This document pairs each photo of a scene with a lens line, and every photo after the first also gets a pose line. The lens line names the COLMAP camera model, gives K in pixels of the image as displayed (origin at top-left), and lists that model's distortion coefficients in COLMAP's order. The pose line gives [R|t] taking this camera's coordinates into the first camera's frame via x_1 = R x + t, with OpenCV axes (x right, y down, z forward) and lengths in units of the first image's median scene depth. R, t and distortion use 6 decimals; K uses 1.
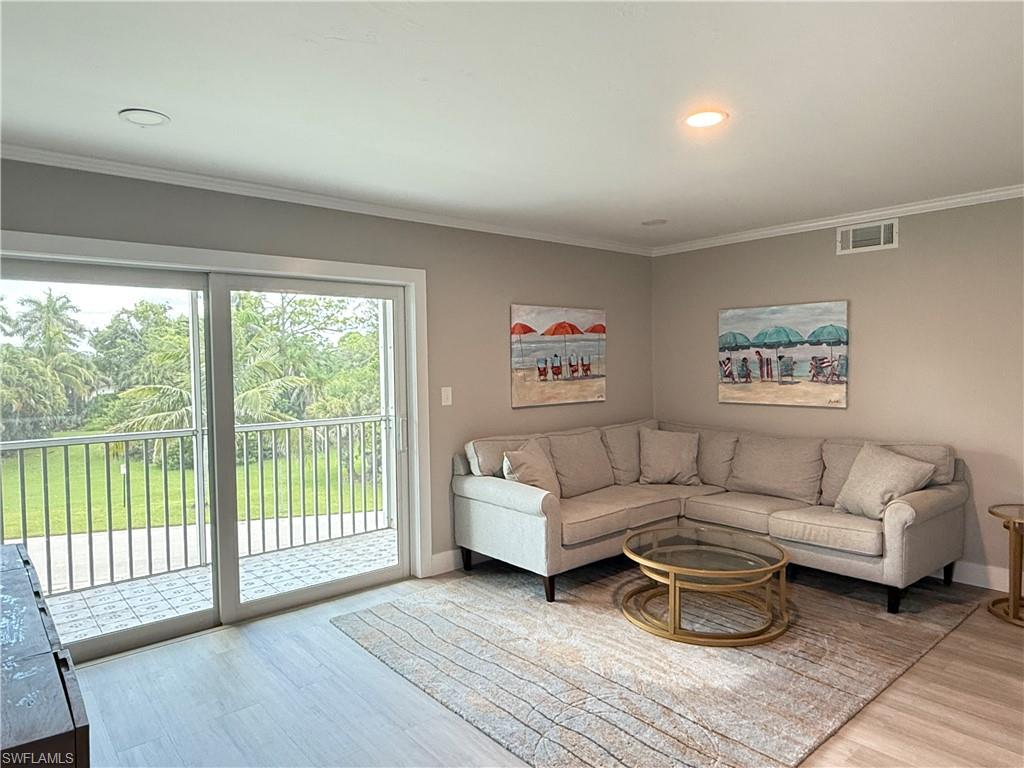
lens RADIAL K [[647.9, 0, 513.8], [0, 647.9, 383.6], [0, 0, 1]] dist [0.003128, 0.000893]
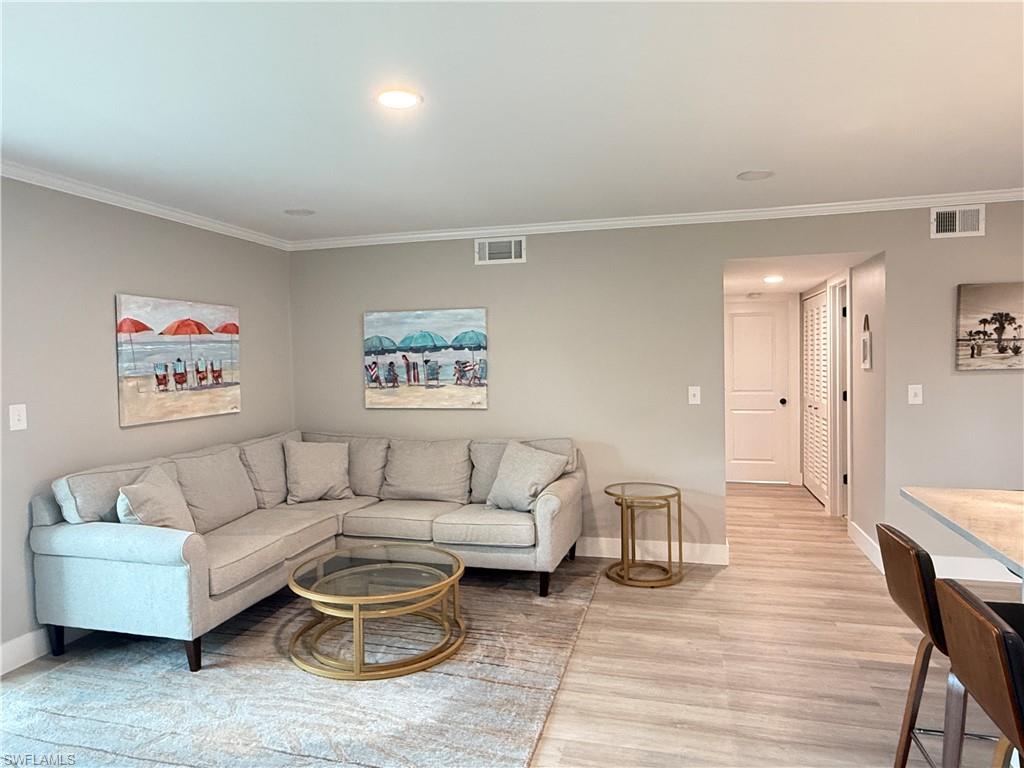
lens RADIAL K [[647.9, 0, 511.0], [0, 647.9, 376.9], [0, 0, 1]] dist [0.003128, 0.000893]
pose [[0.826507, -0.015789, 0.562705, -0.061013], [0.024388, 0.999672, -0.007772, -0.006432], [-0.562398, 0.020147, 0.826621, 0.112415]]
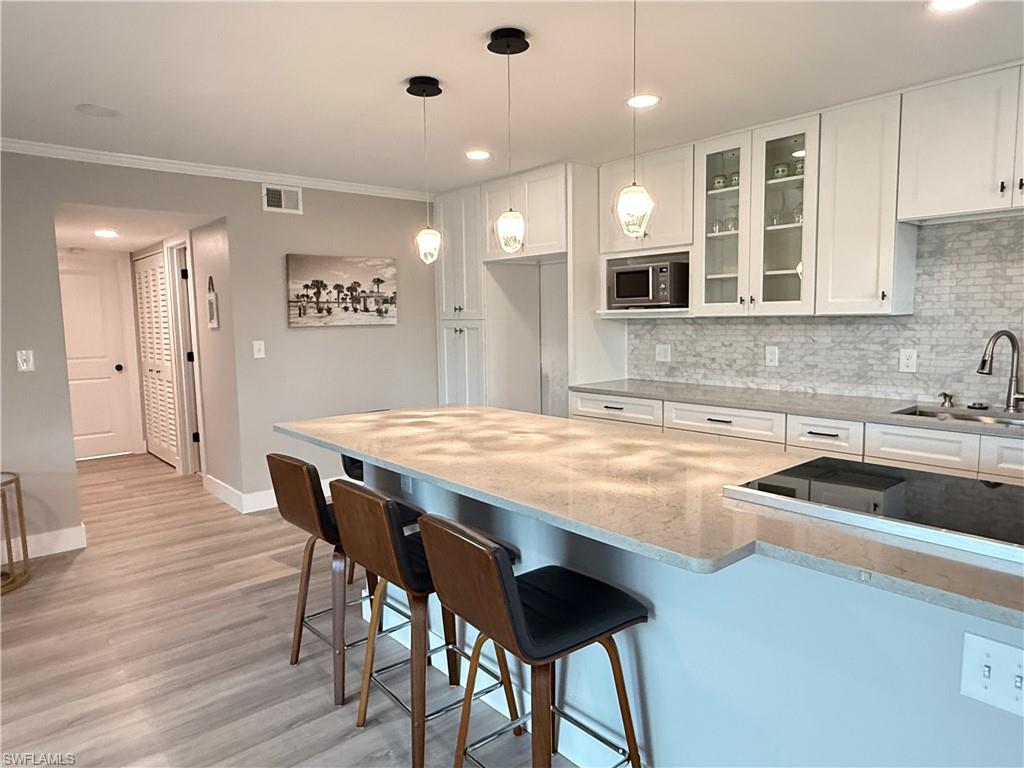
lens RADIAL K [[647.9, 0, 505.0], [0, 647.9, 380.6], [0, 0, 1]] dist [0.003128, 0.000893]
pose [[-0.000335, -0.082458, 0.996594, -0.109166], [0.053790, 0.995150, 0.082357, 0.012308], [-0.998552, 0.053634, 0.004102, 0.162928]]
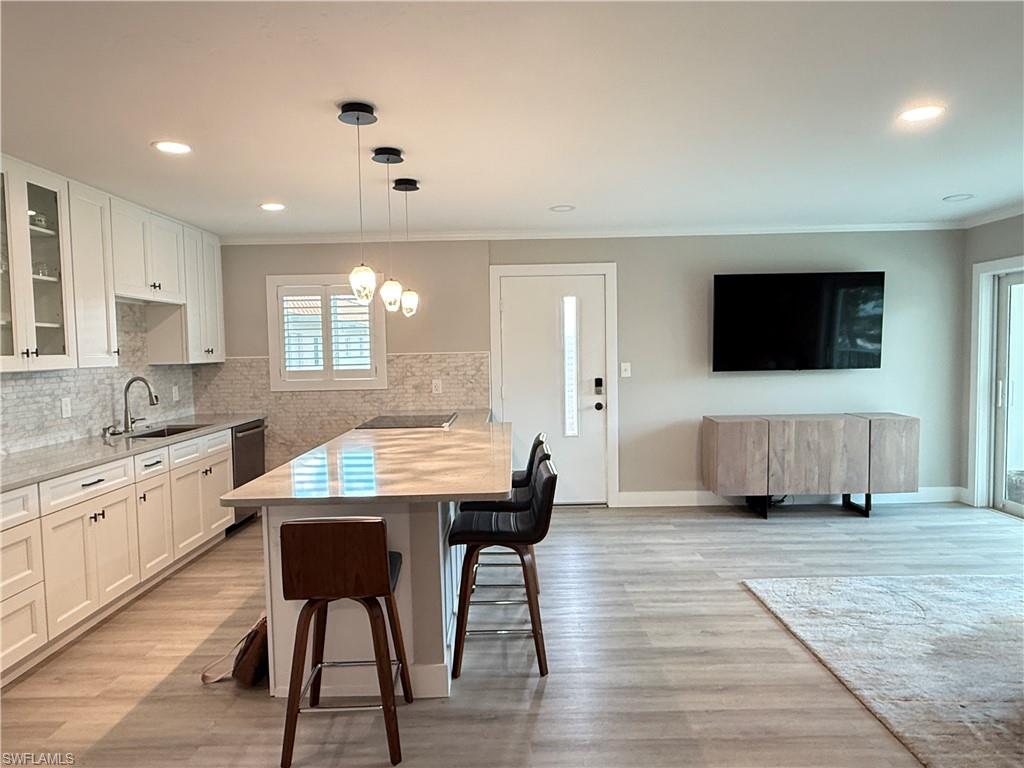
lens RADIAL K [[647.9, 0, 504.2], [0, 647.9, 384.9], [0, 0, 1]] dist [0.003128, 0.000893]
pose [[-0.654091, 0.072915, -0.752894, 1.045846], [0.003241, 0.995604, 0.093605, -0.041423], [0.756409, 0.058786, -0.651452, 0.795351]]
